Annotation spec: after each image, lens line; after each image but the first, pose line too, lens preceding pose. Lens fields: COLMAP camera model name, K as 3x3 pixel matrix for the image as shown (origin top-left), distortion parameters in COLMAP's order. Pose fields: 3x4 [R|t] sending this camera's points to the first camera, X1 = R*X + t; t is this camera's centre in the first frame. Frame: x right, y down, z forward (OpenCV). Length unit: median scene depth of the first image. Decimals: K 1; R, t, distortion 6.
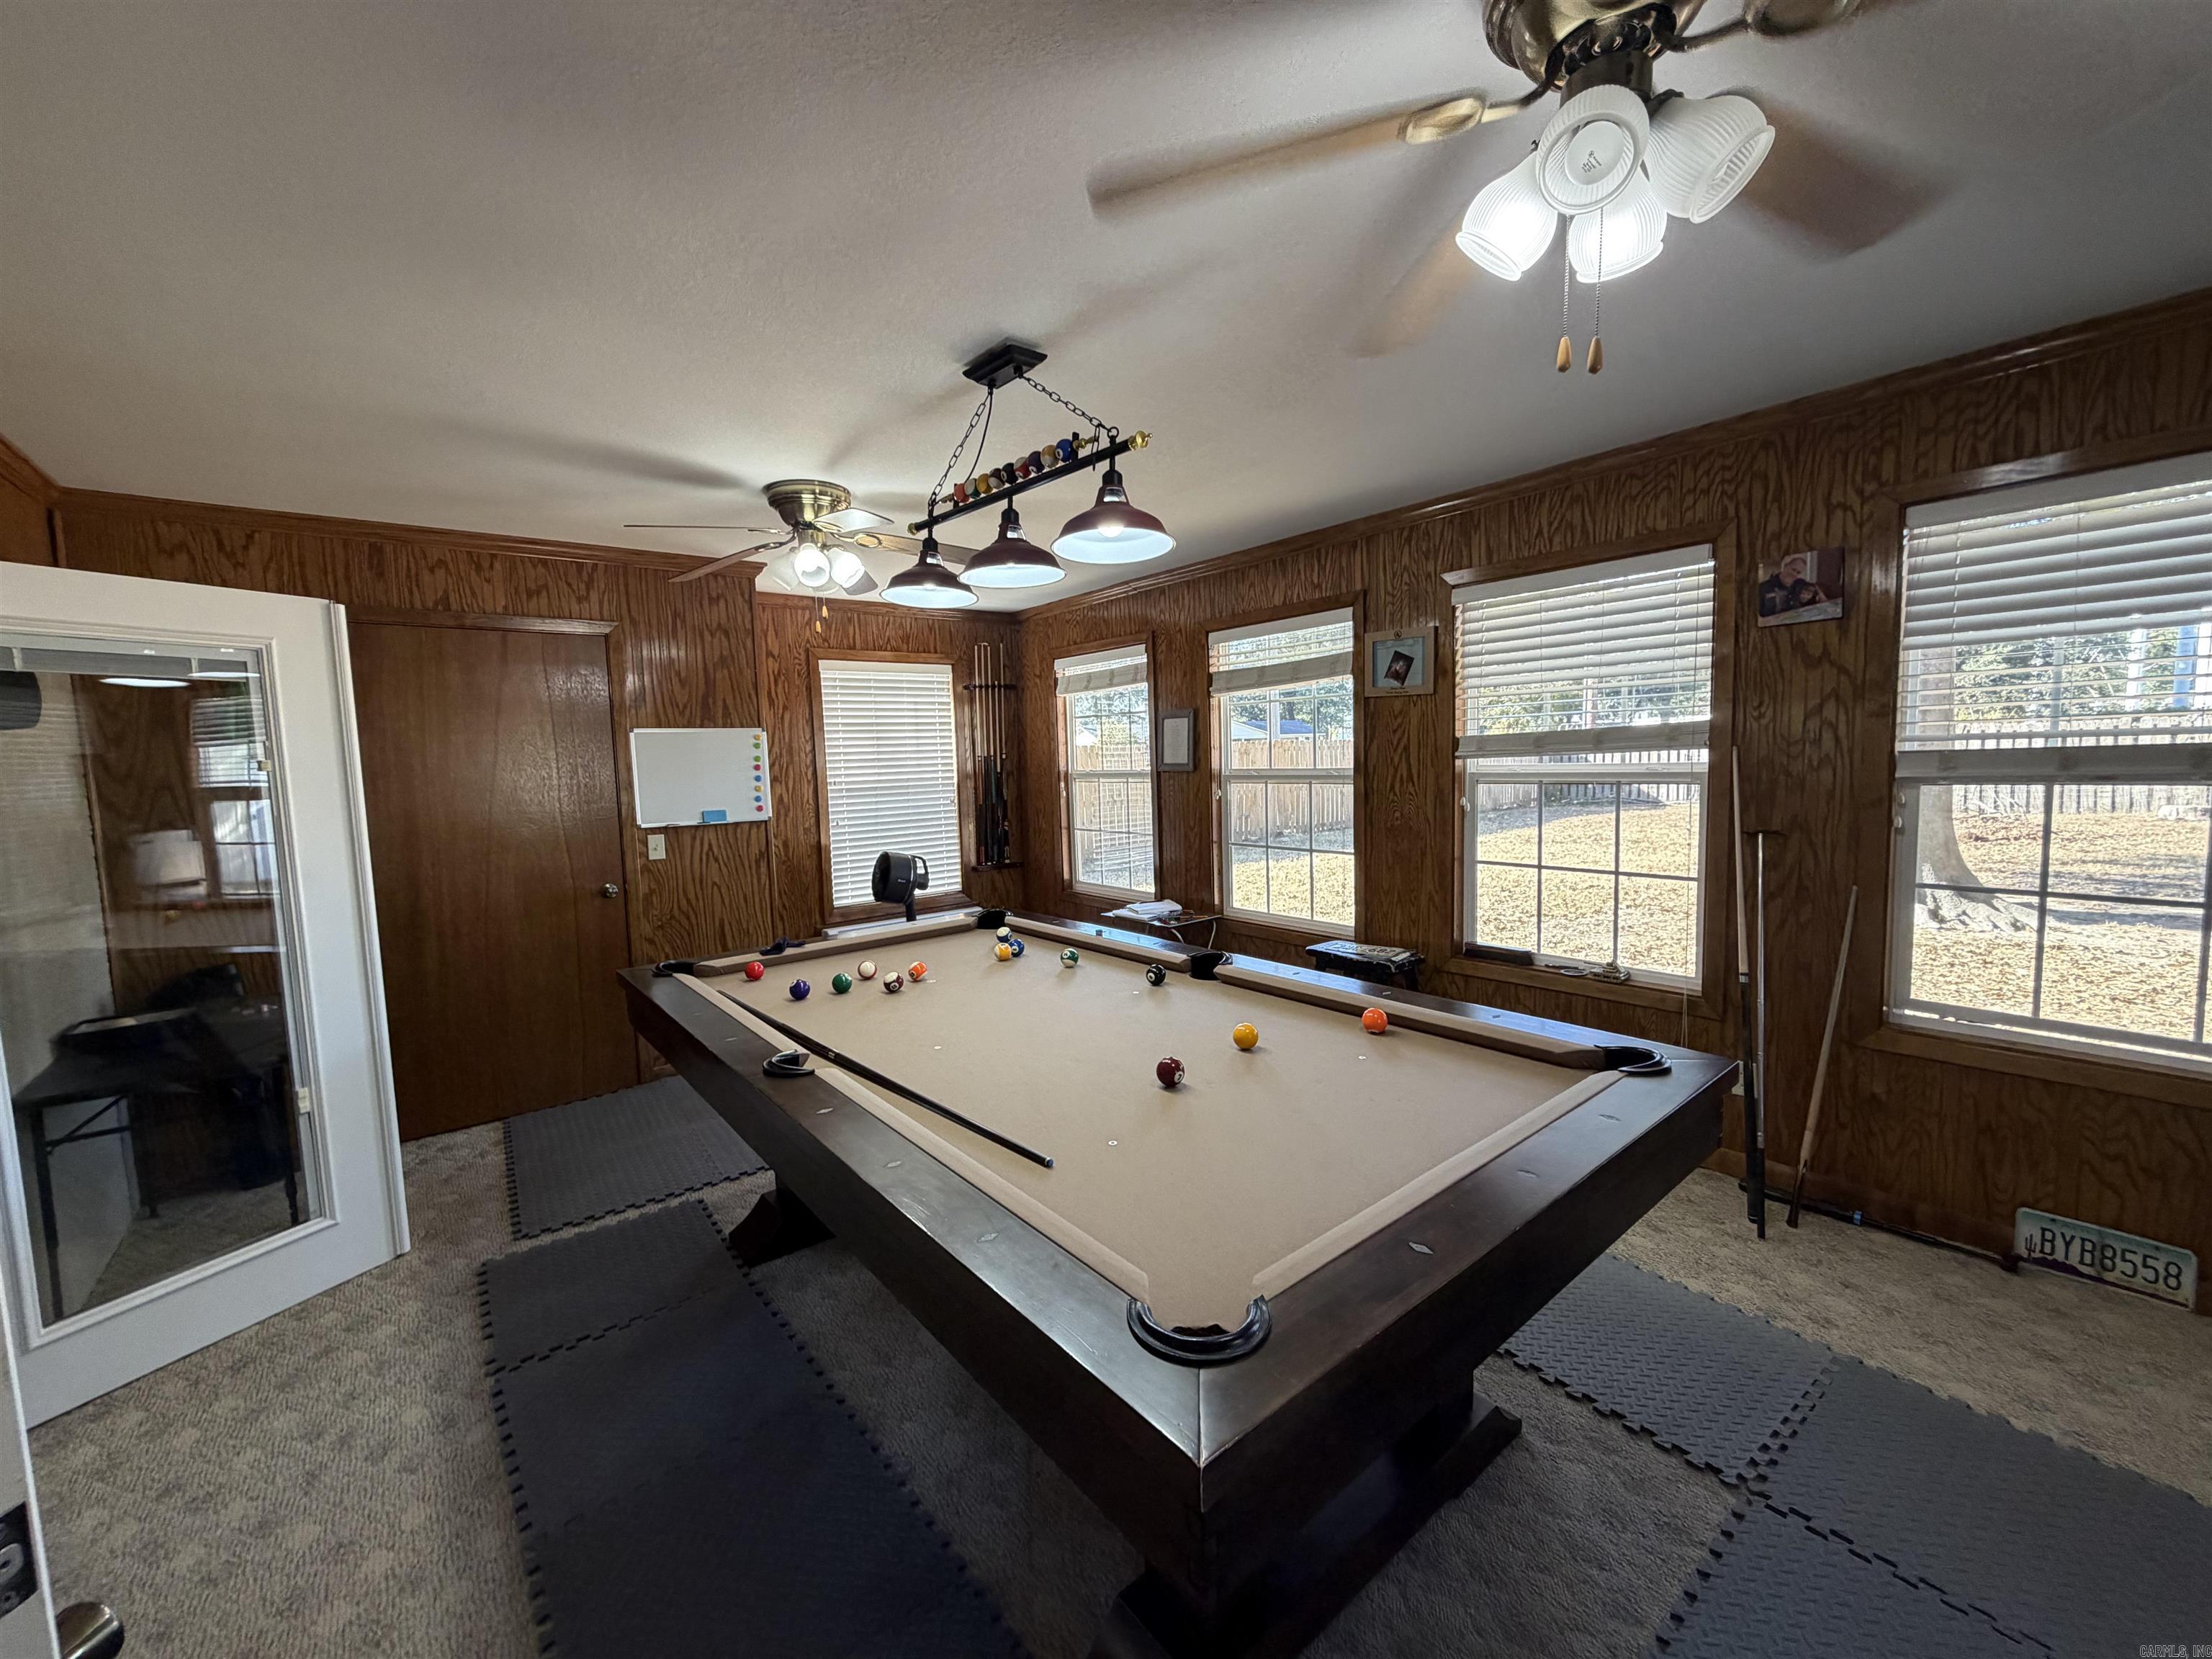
lens RADIAL K [[882.4, 0, 1092.1], [0, 882.4, 834.7], [0, 0, 1]] dist [-0.000172, 0.000086]
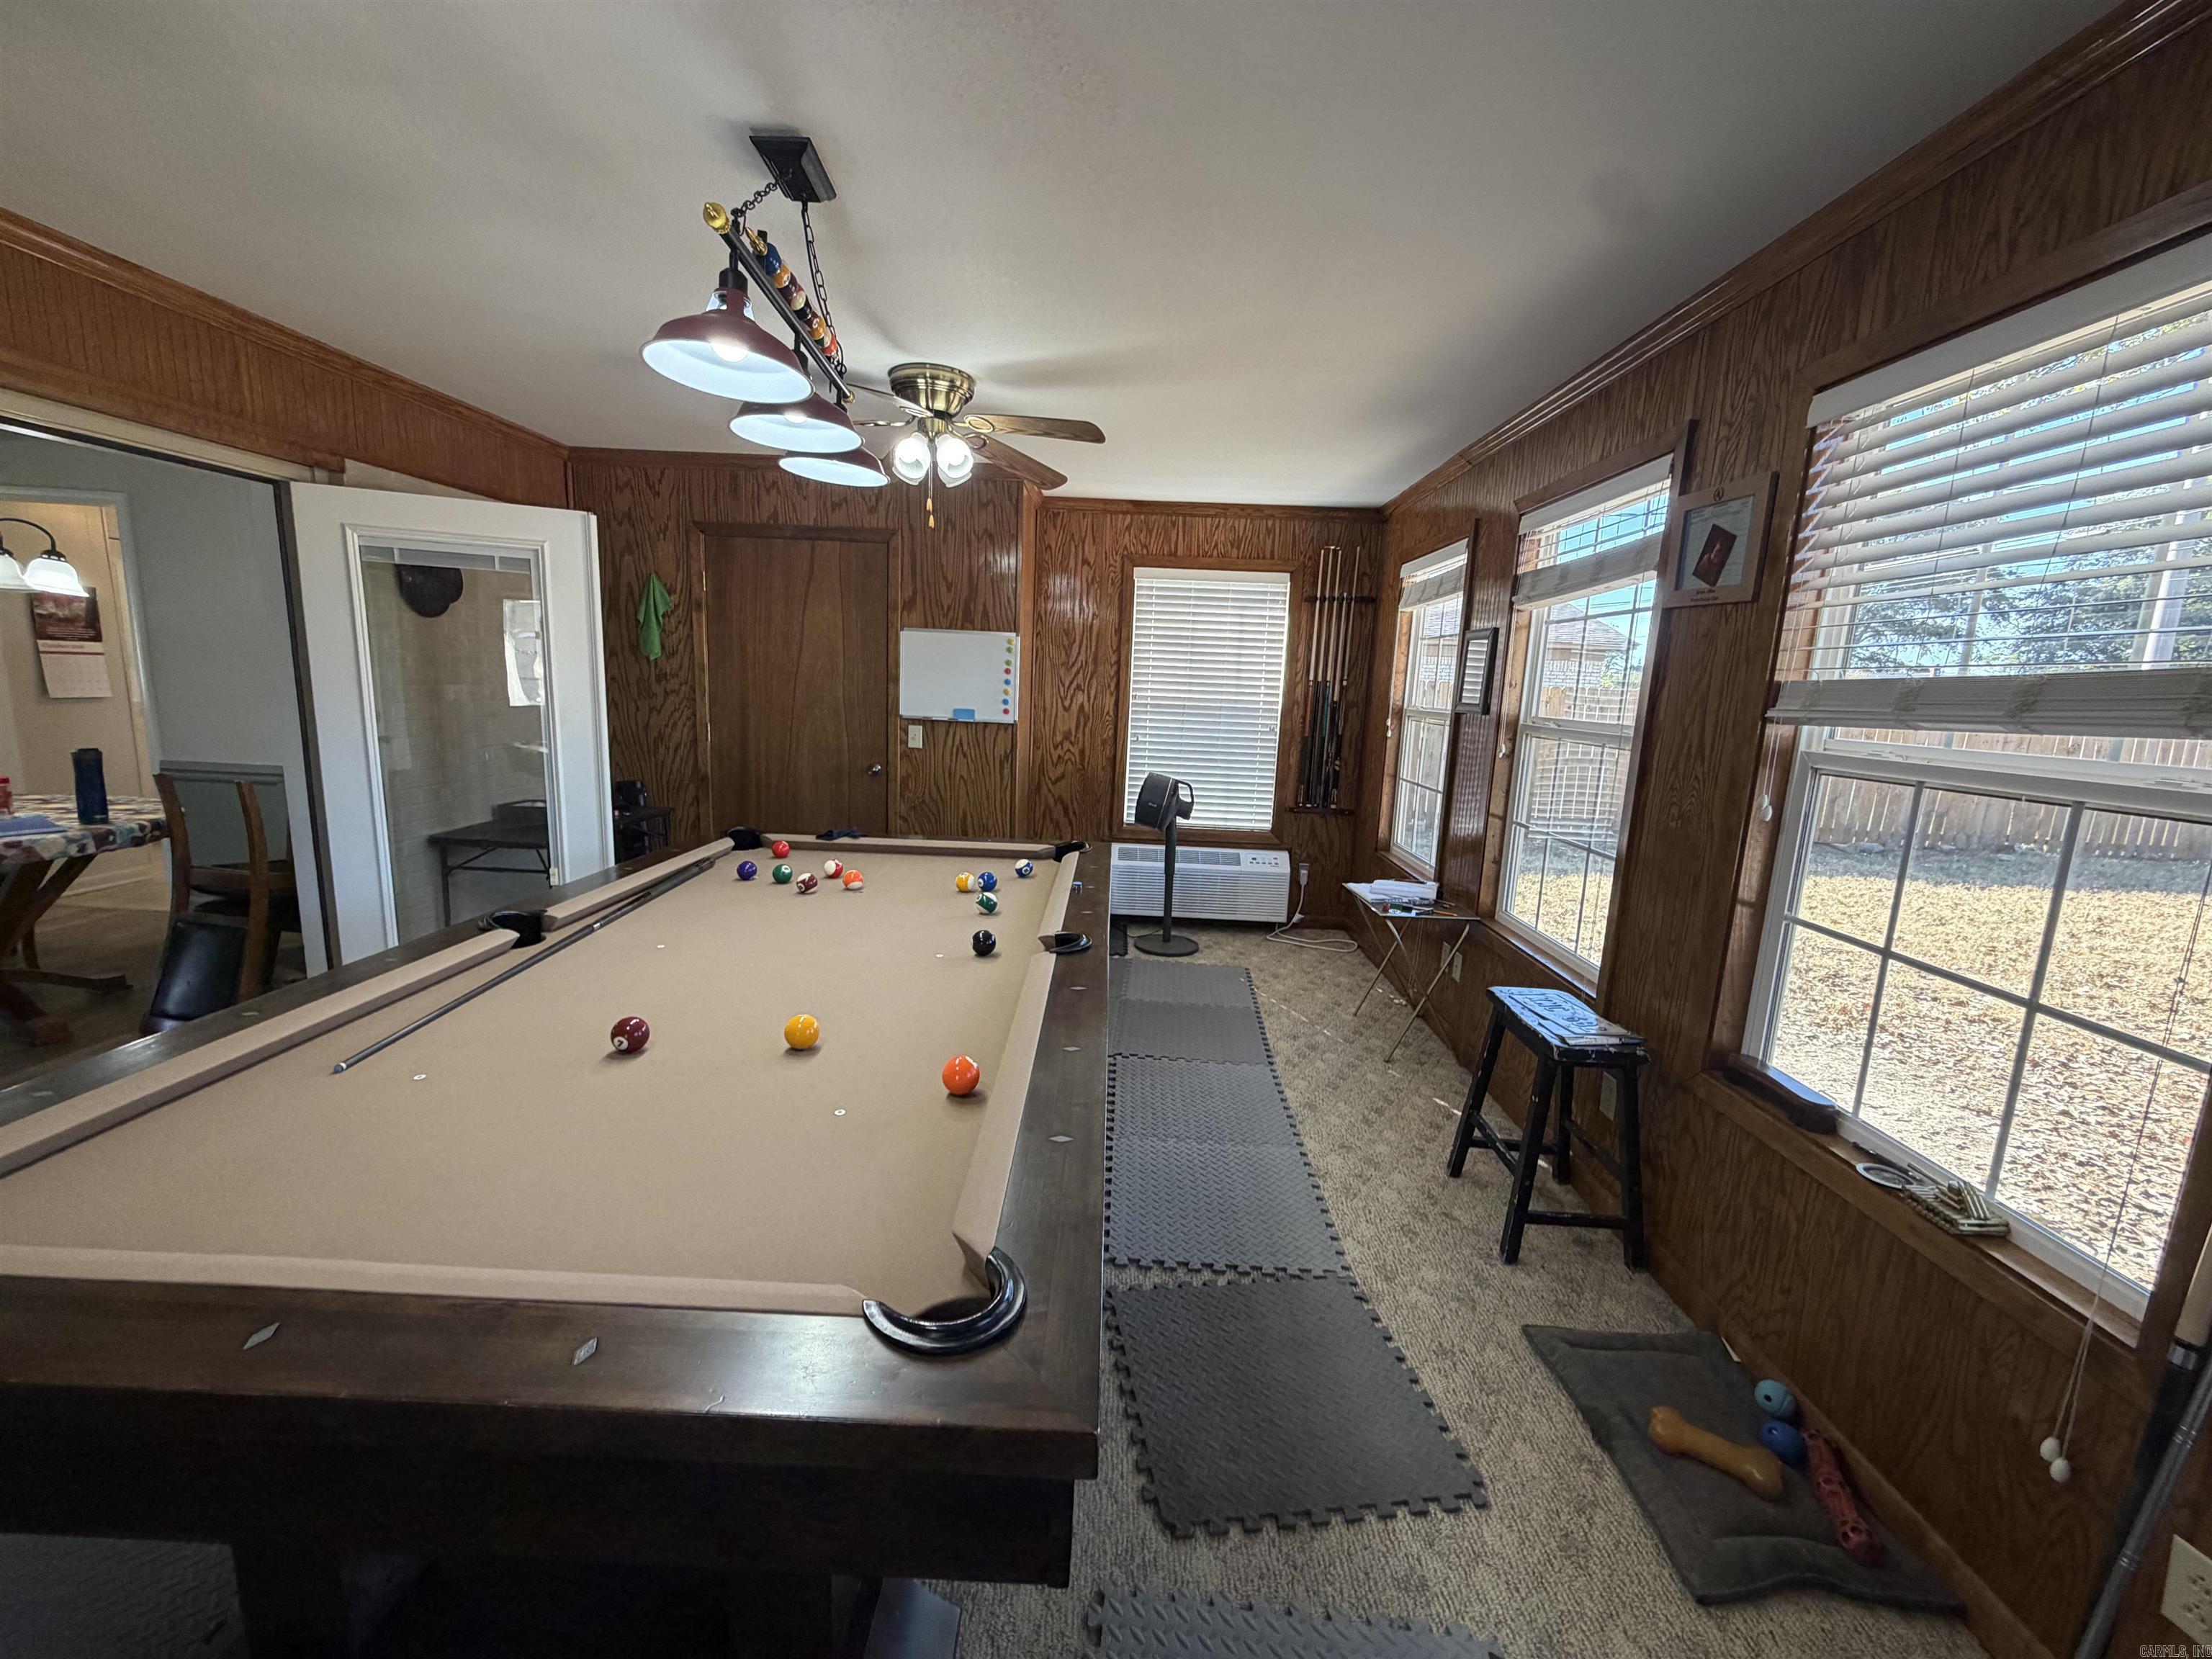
lens RADIAL K [[882.4, 0, 1103.5], [0, 882.4, 827.0], [0, 0, 1]] dist [-0.000172, 0.000086]
pose [[0.764538, 0.168909, -0.622054, 0.389000], [-0.124809, 0.985584, 0.114223, -0.029459], [0.632380, -0.009690, 0.774597, 0.280886]]
